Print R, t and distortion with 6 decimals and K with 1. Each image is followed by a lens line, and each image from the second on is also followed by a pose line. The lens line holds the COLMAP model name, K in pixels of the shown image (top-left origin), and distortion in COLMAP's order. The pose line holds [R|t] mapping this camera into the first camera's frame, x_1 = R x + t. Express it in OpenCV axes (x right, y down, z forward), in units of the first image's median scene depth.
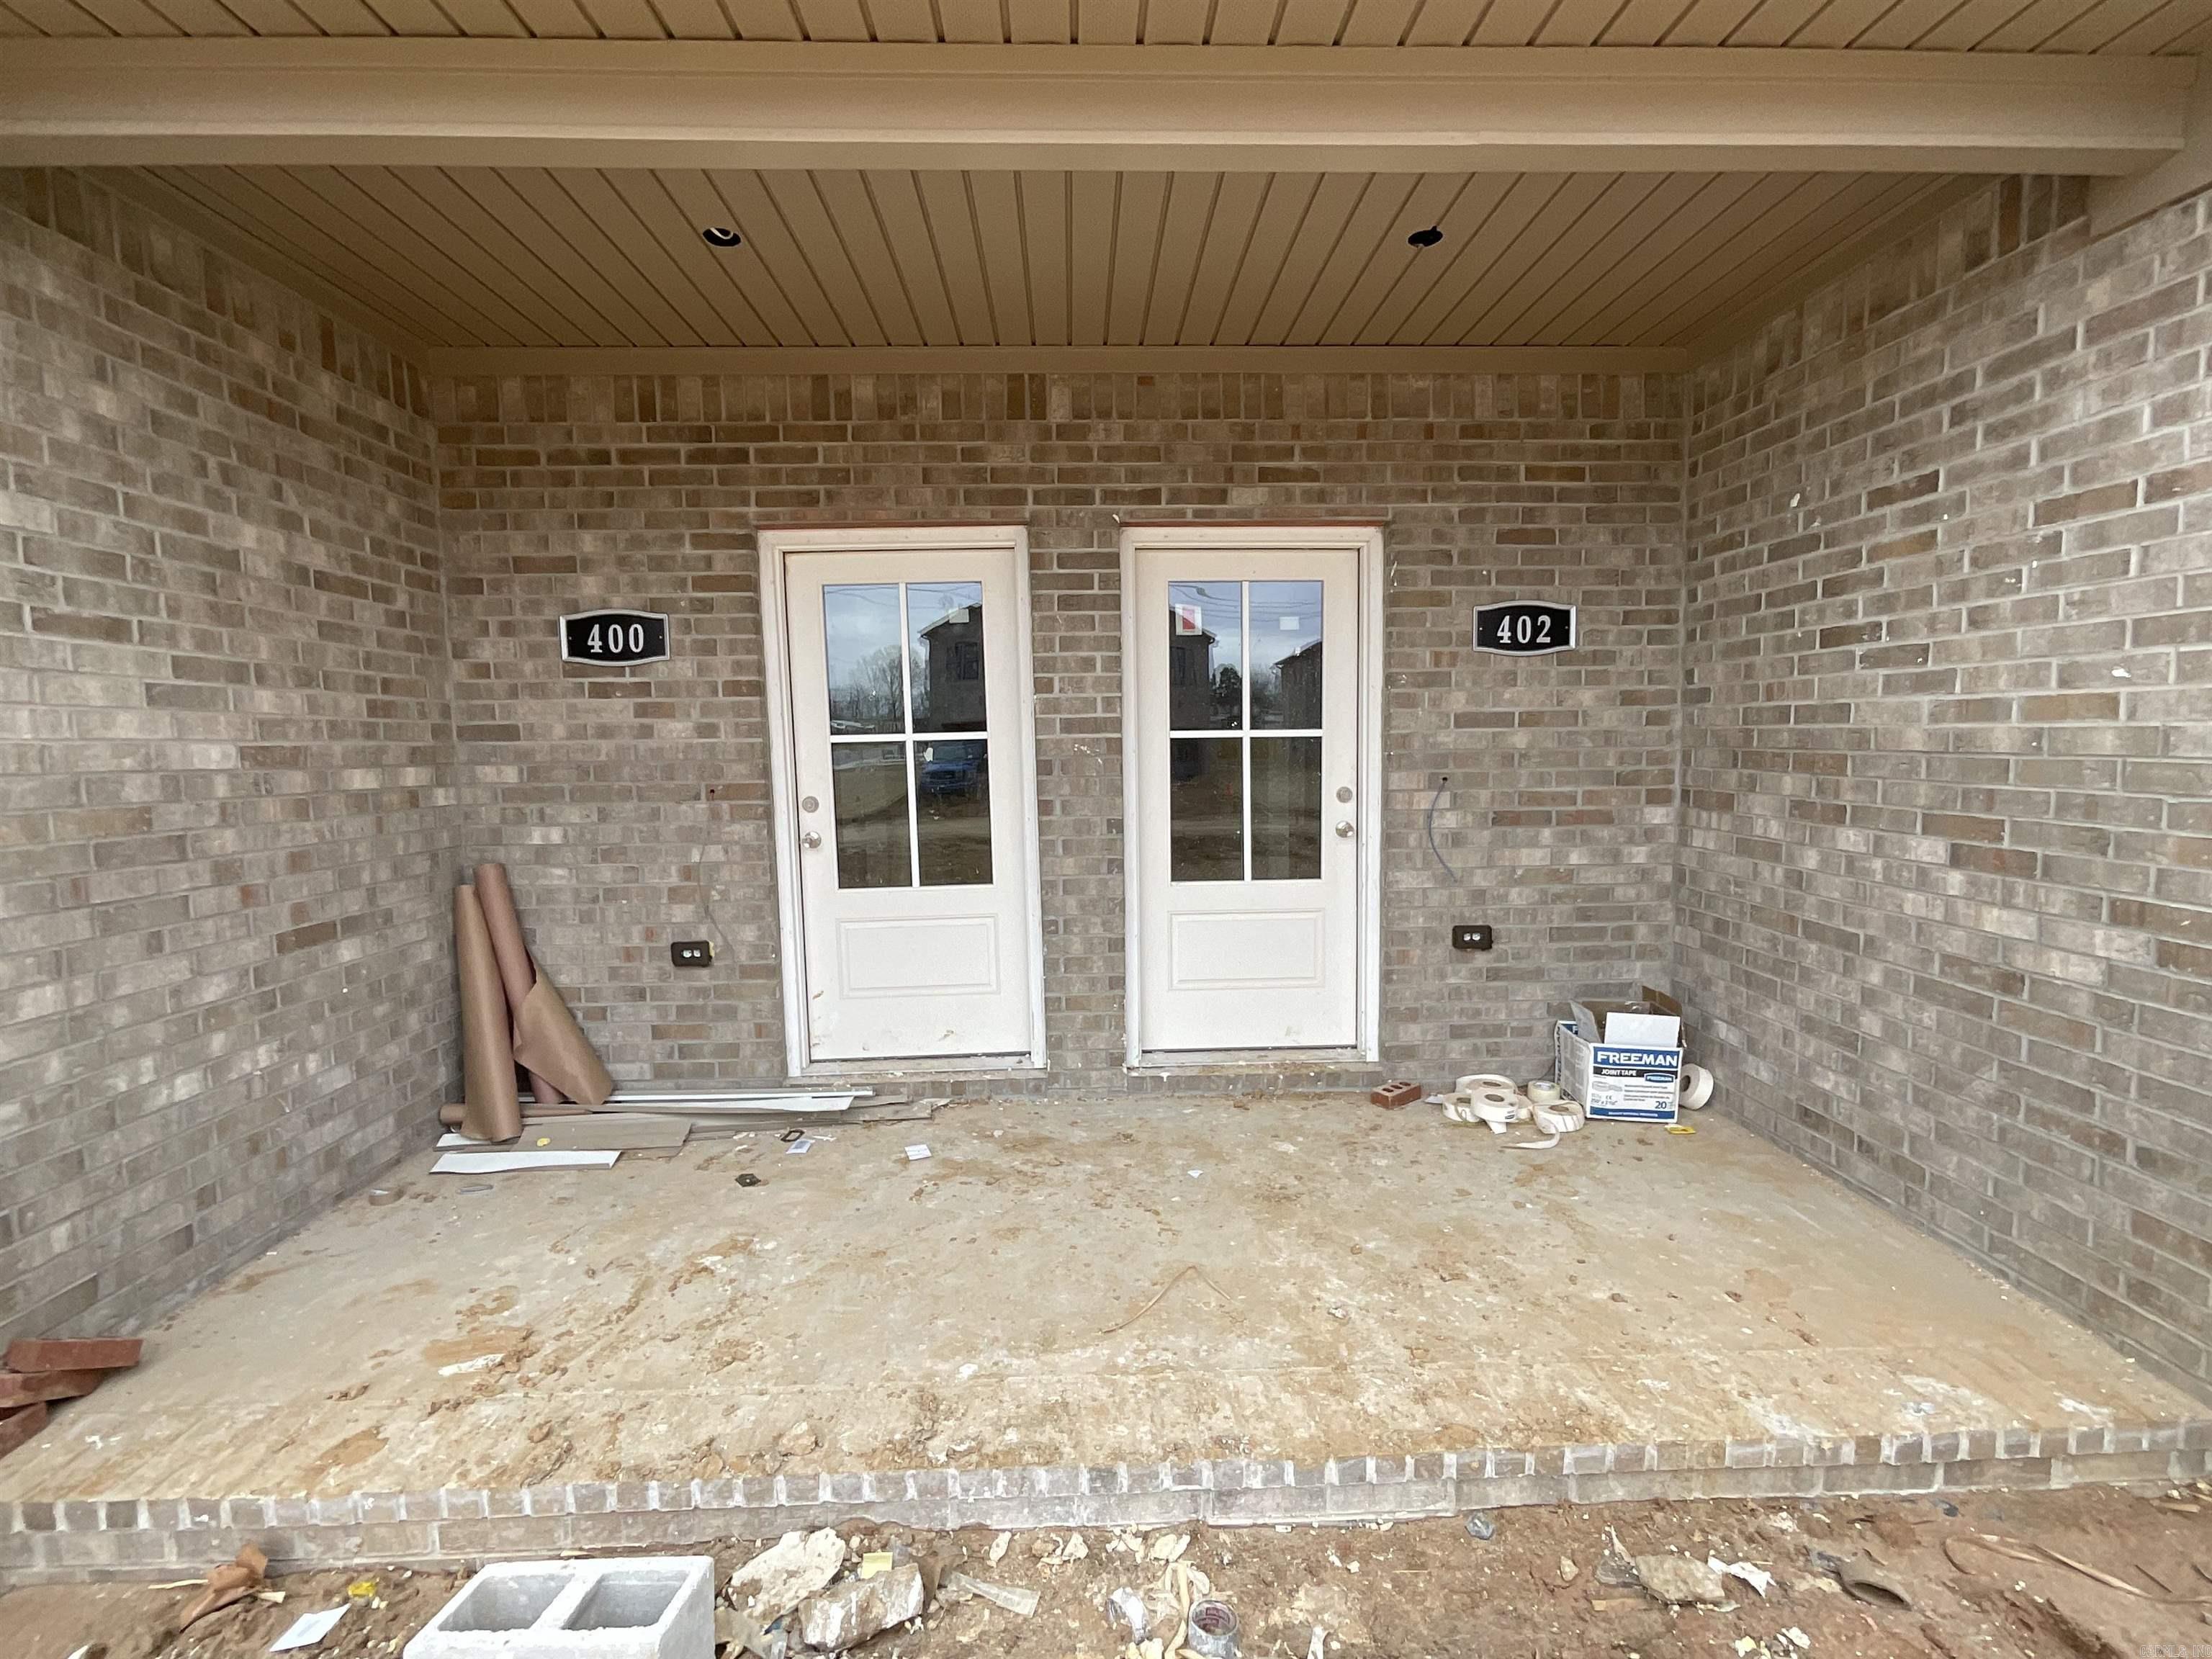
lens RADIAL K [[960.3, 0, 1106.0], [0, 960.3, 829.5], [0, 0, 1]] dist [-0.002487, -0.000923]
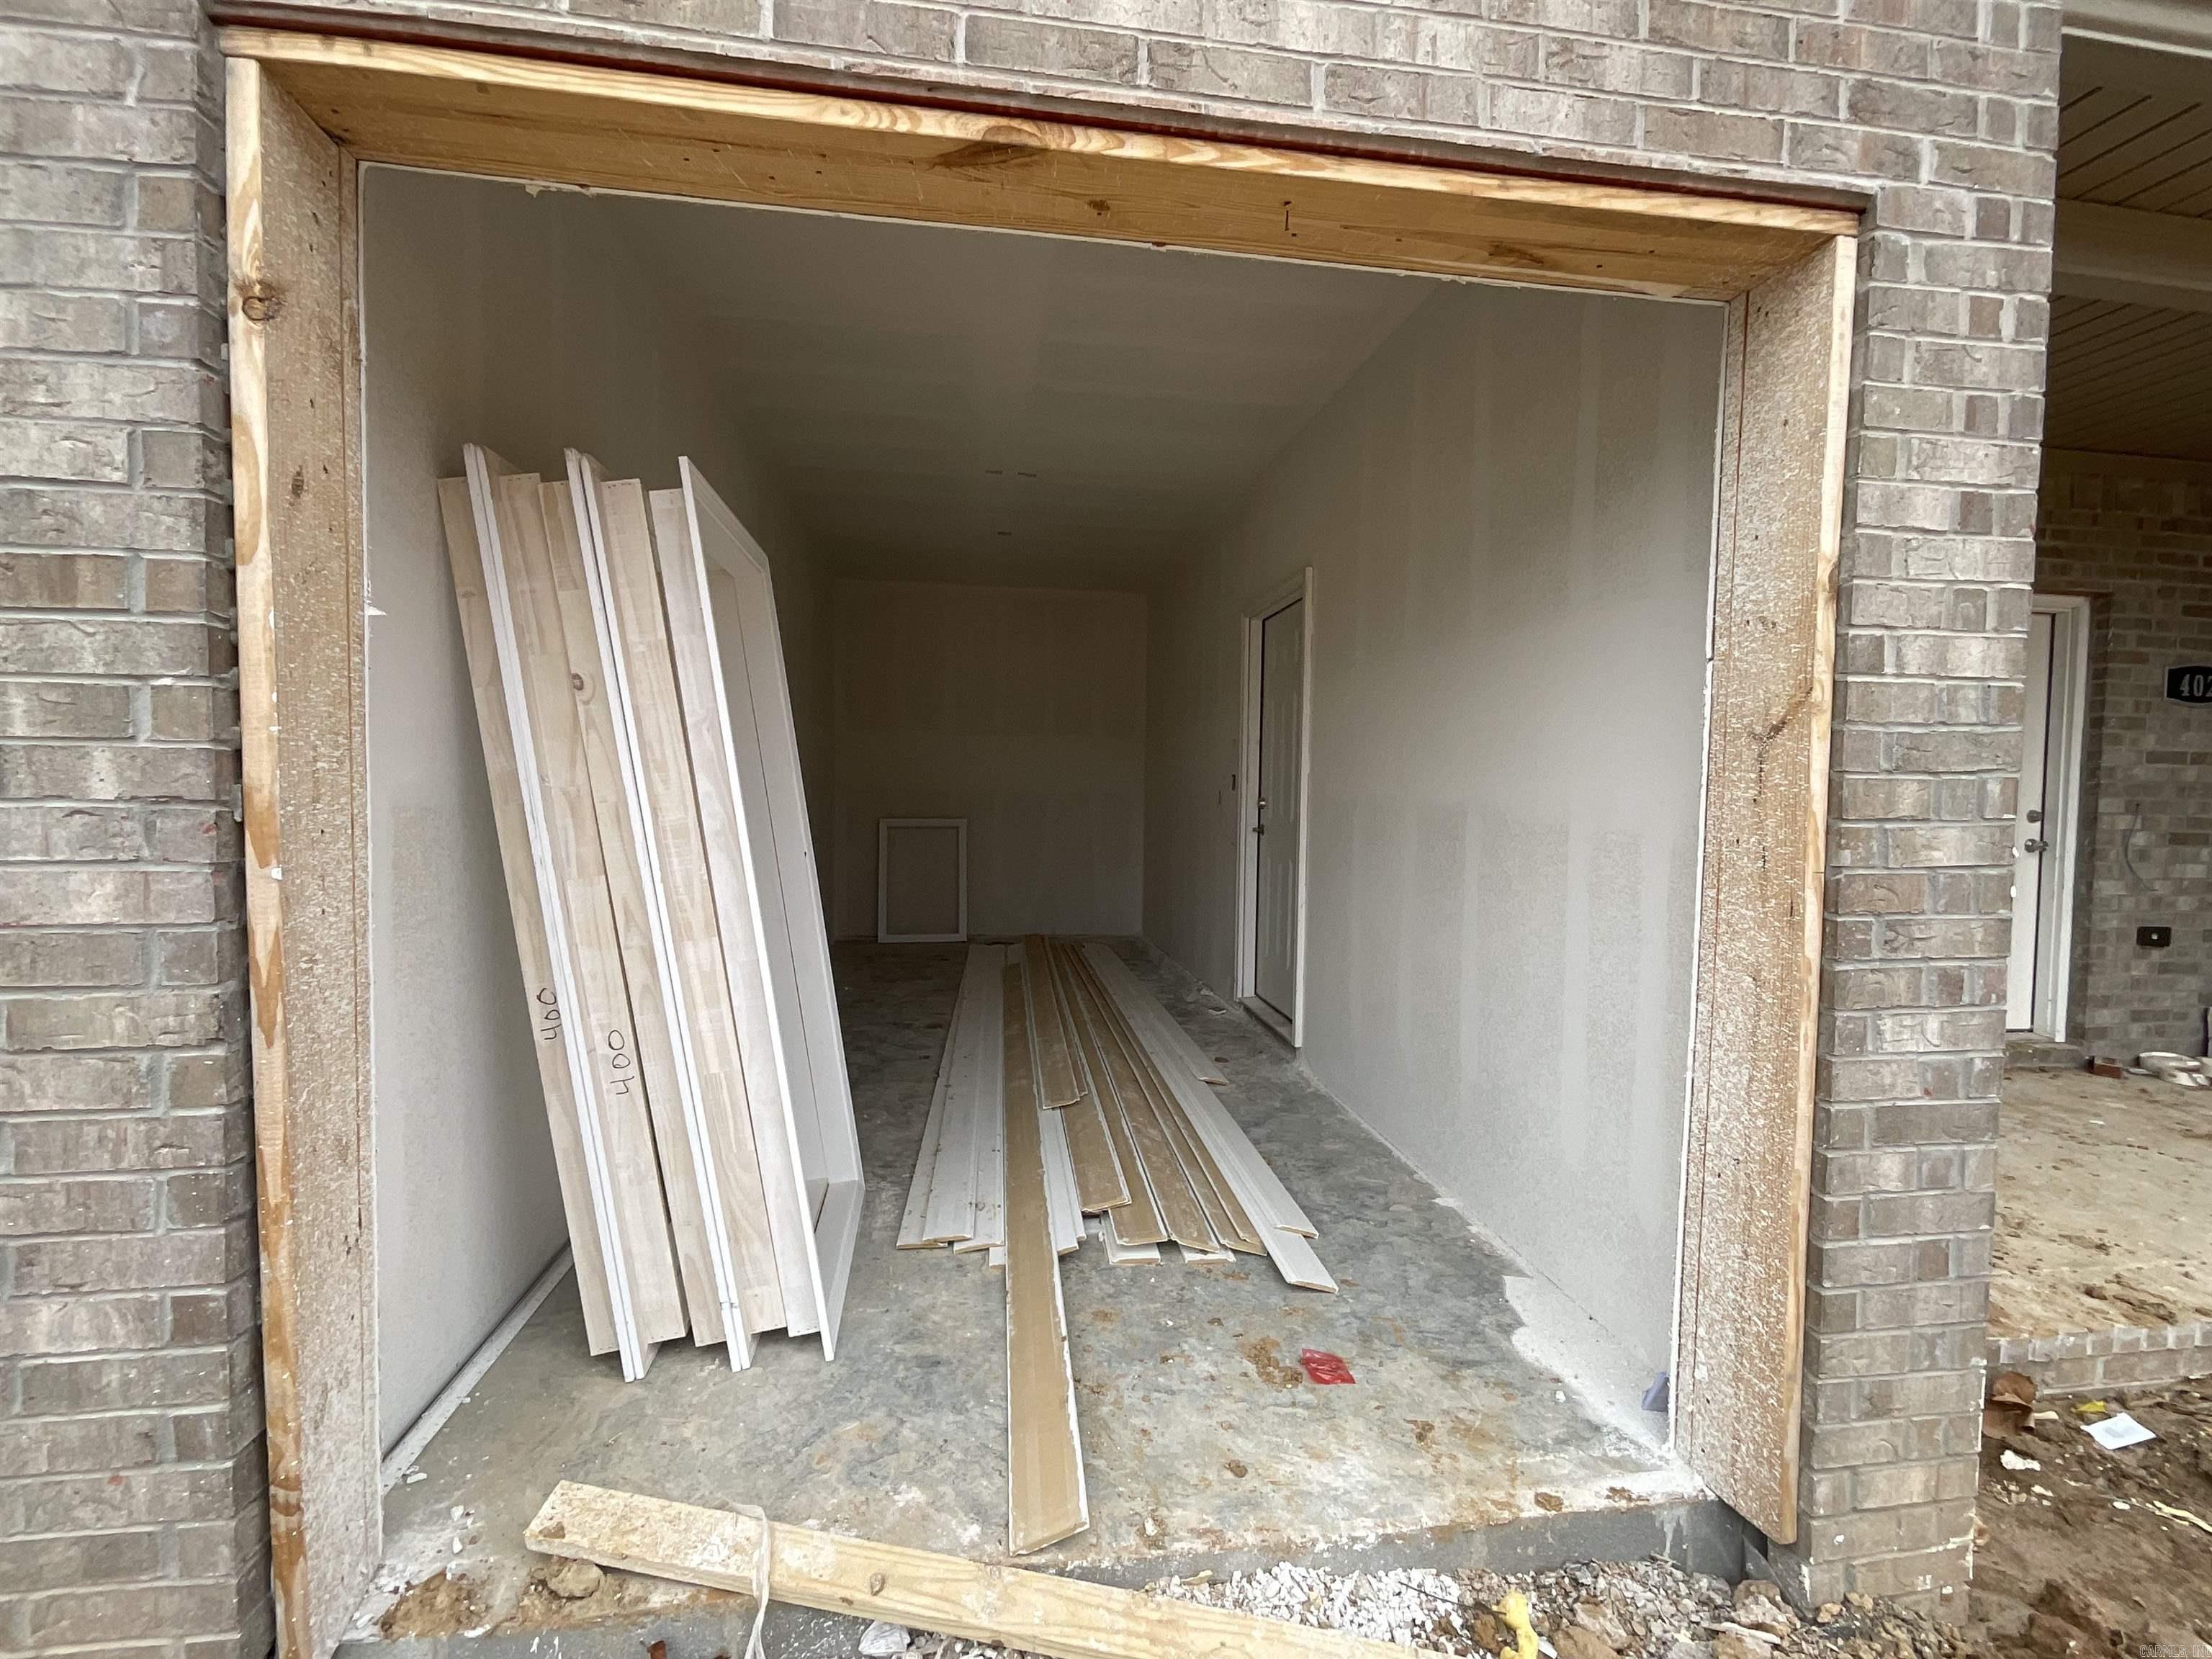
lens RADIAL K [[960.3, 0, 1106.0], [0, 960.3, 829.5], [0, 0, 1]] dist [-0.002487, -0.000923]
pose [[0.994320, 0.025893, 0.103232, -1.060474], [-0.021364, 0.998770, -0.044739, 0.059915], [-0.104263, 0.042279, 0.993651, -0.064294]]
